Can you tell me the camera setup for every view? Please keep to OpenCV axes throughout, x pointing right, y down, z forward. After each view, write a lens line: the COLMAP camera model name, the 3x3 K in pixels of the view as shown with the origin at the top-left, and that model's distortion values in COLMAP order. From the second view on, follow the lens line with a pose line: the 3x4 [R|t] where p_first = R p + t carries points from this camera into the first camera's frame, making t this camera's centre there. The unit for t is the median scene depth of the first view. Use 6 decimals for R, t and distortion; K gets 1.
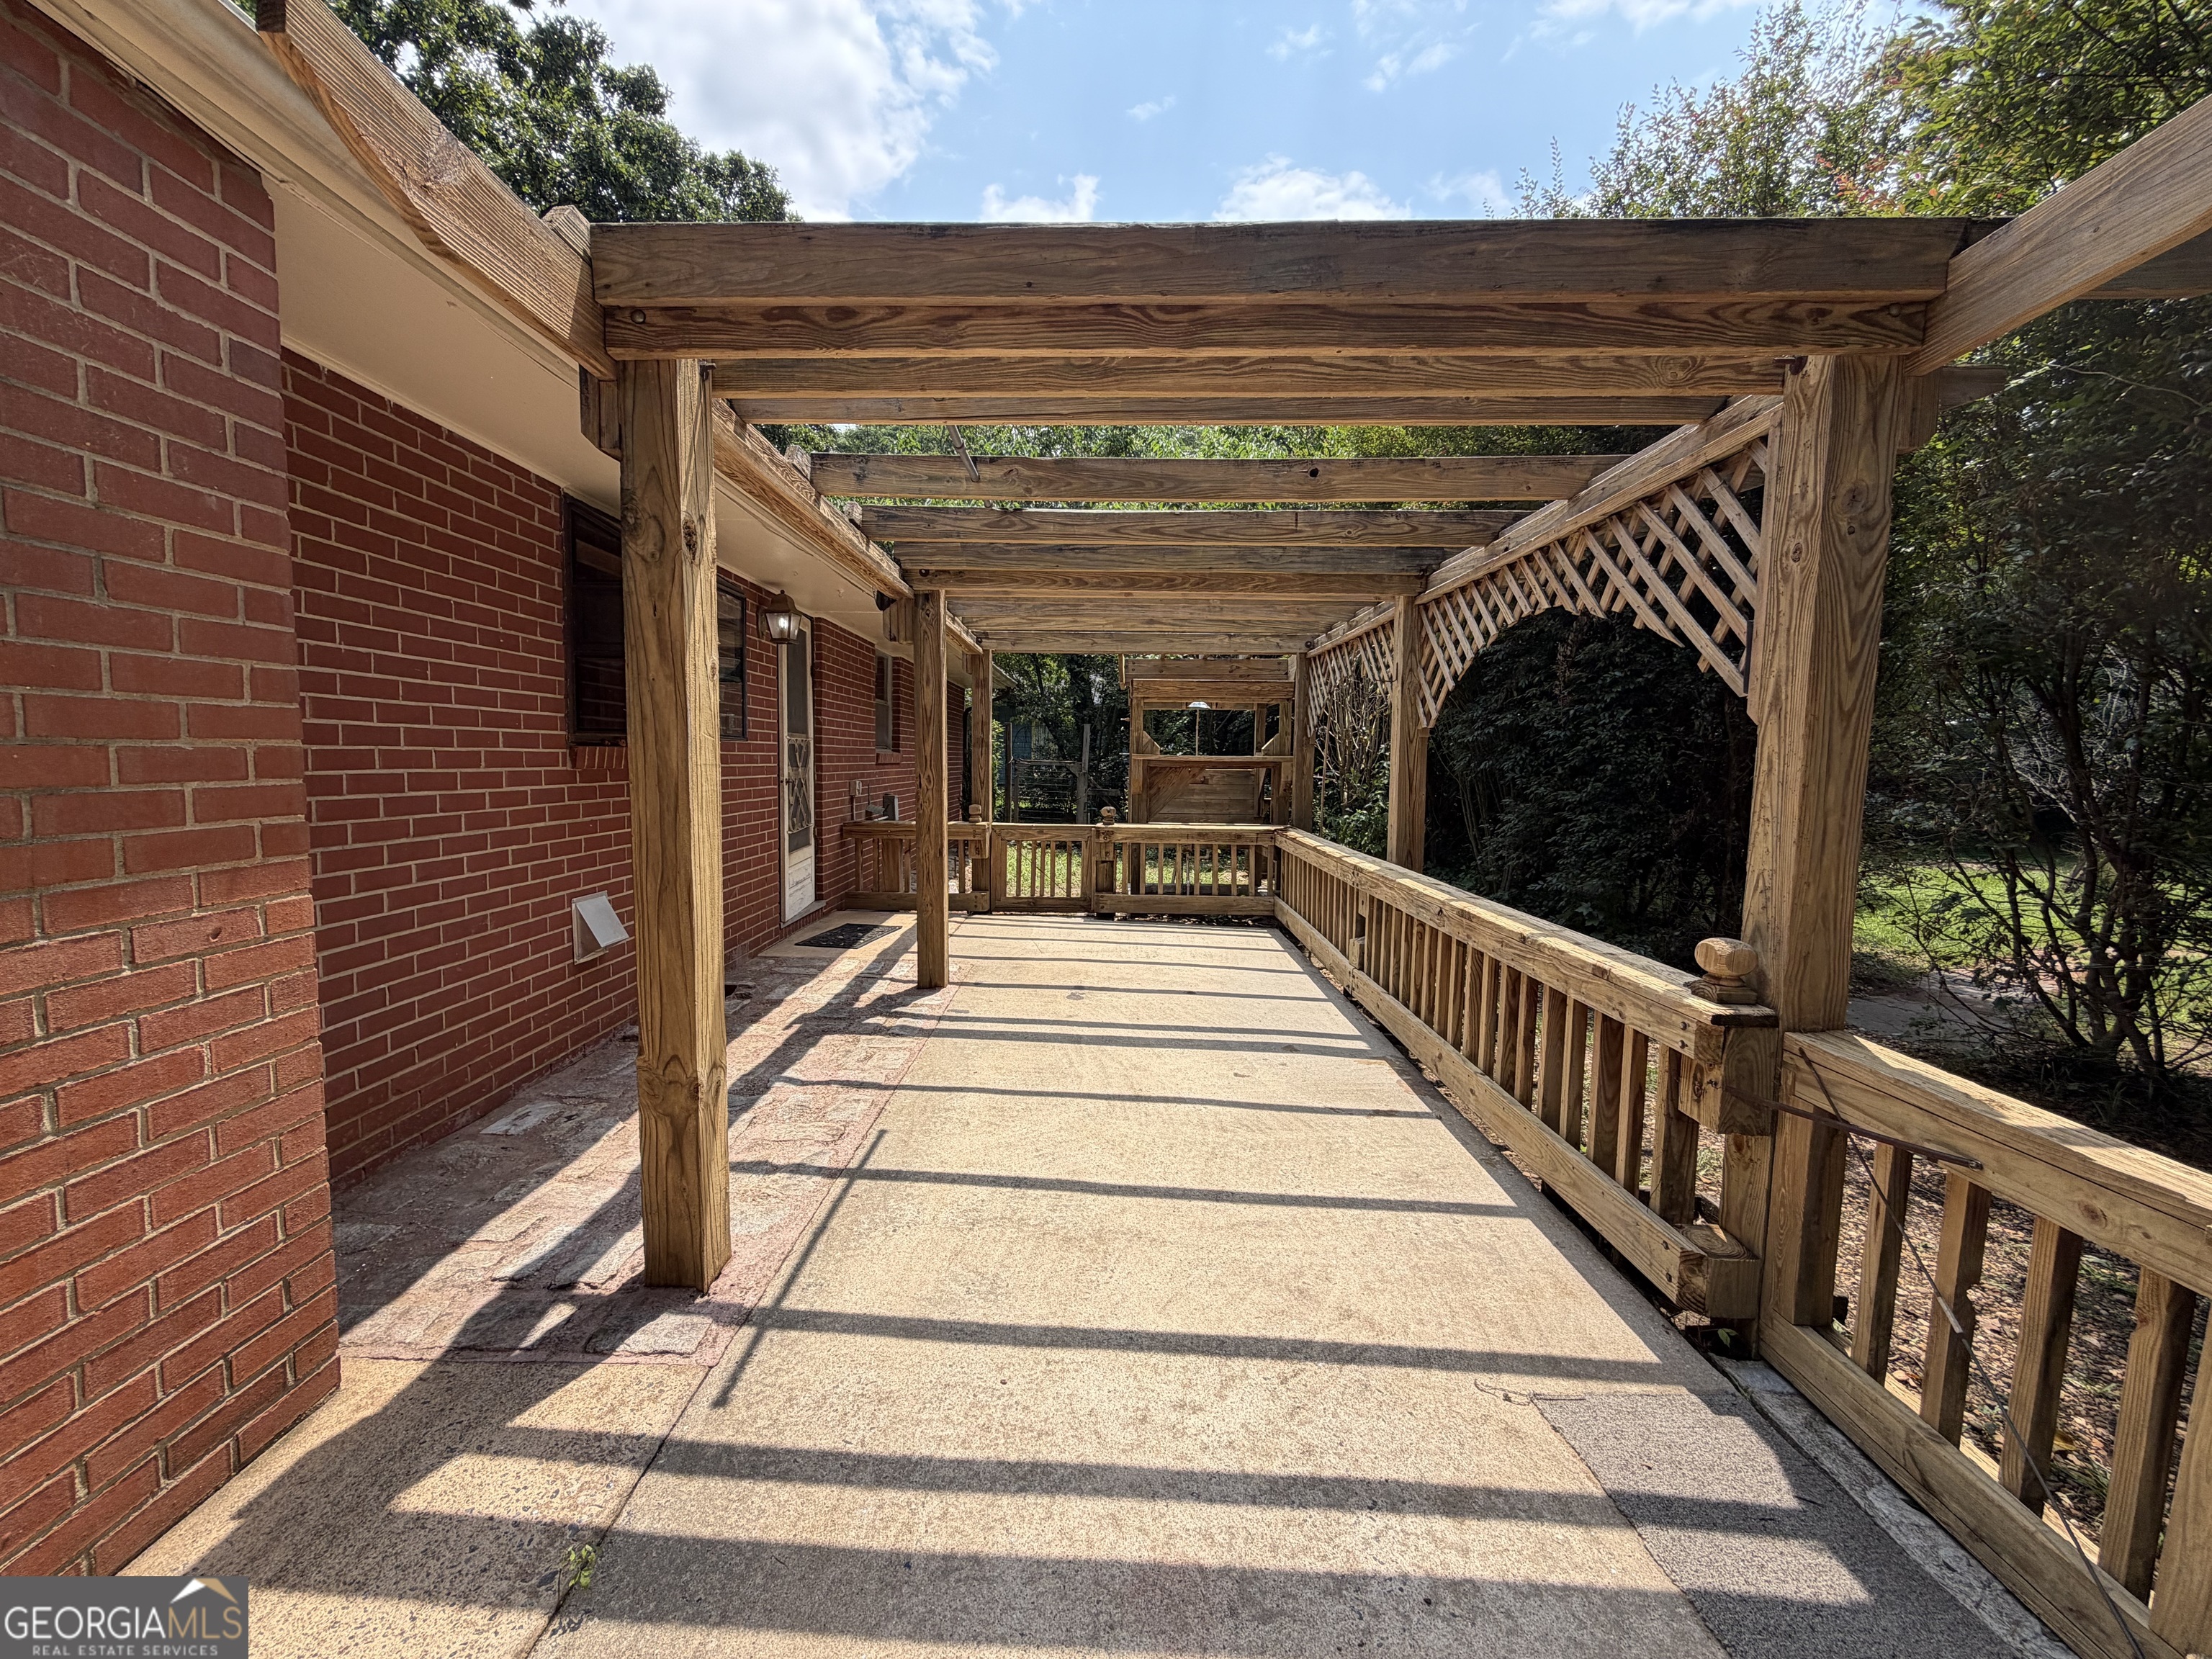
lens RADIAL K [[880.6, 0, 1105.1], [0, 880.6, 827.4], [0, 0, 1]] dist [-0.000032, 0.000094]
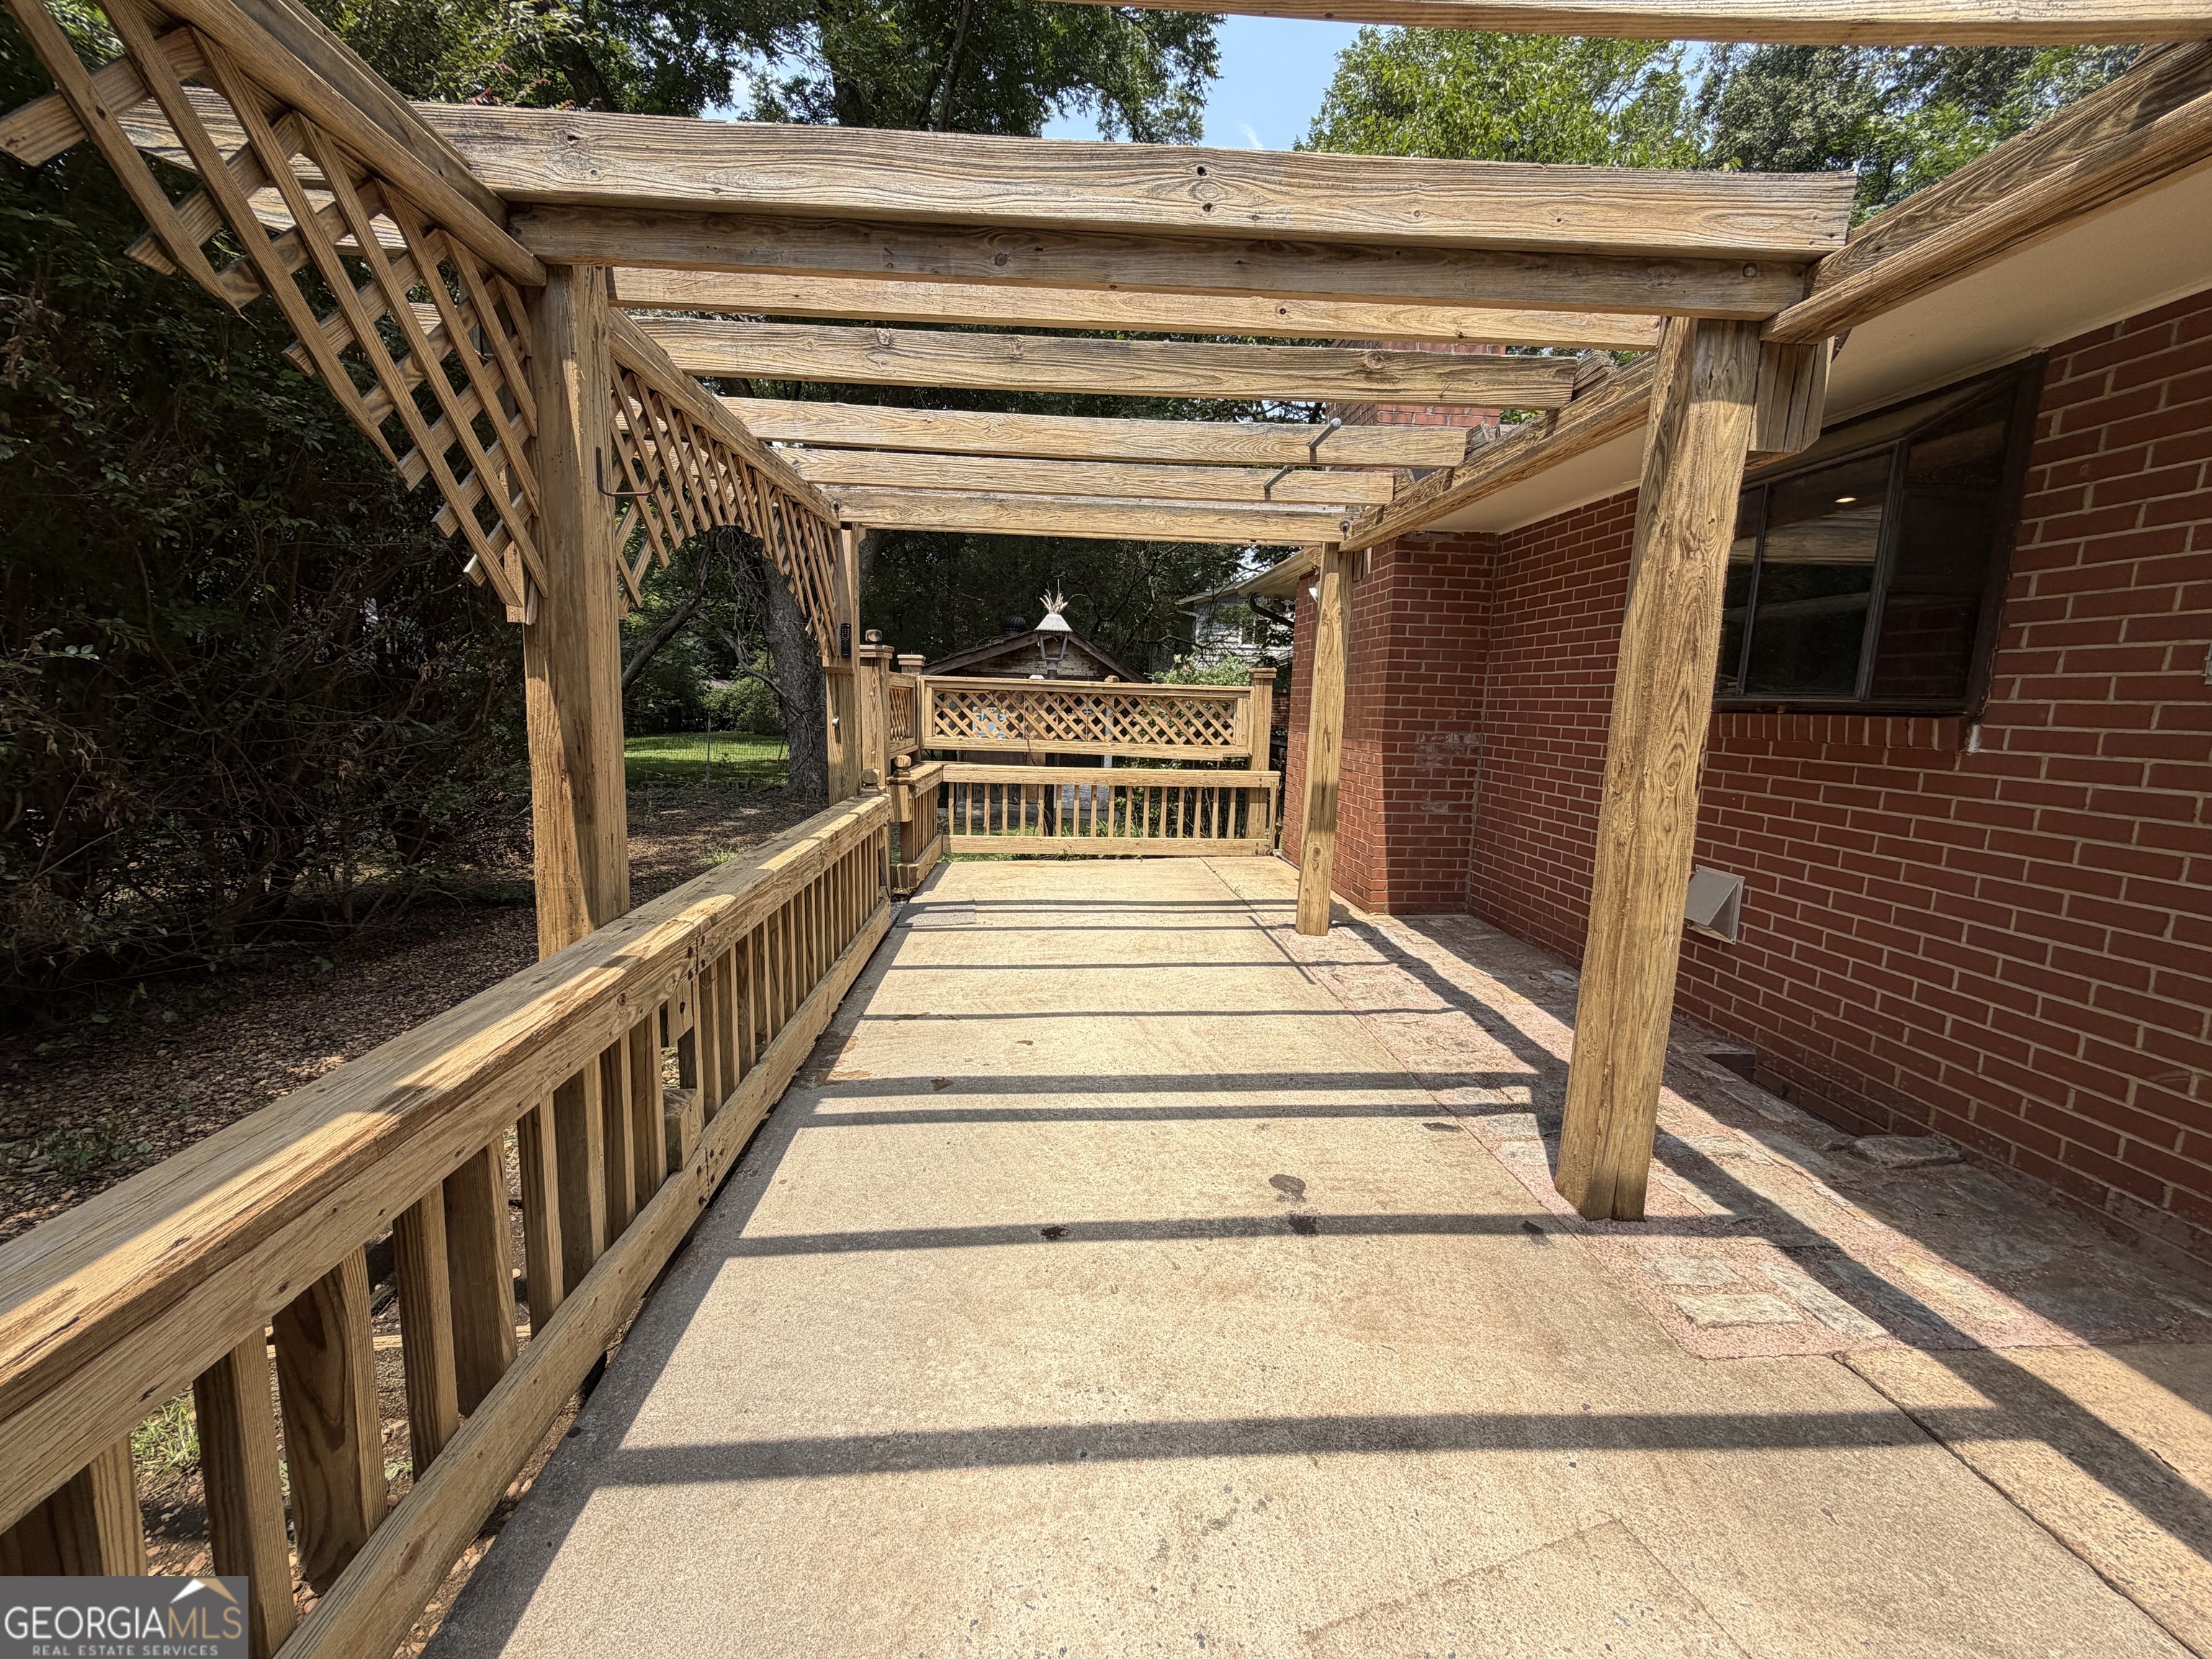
lens RADIAL K [[880.6, 0, 1097.7], [0, 880.6, 821.2], [0, 0, 1]] dist [-0.000032, 0.000094]
pose [[-0.996984, -0.030589, -0.071320, 0.148410], [-0.045485, 0.974959, 0.217682, -0.146071], [0.062876, 0.220270, -0.973410, 1.807549]]
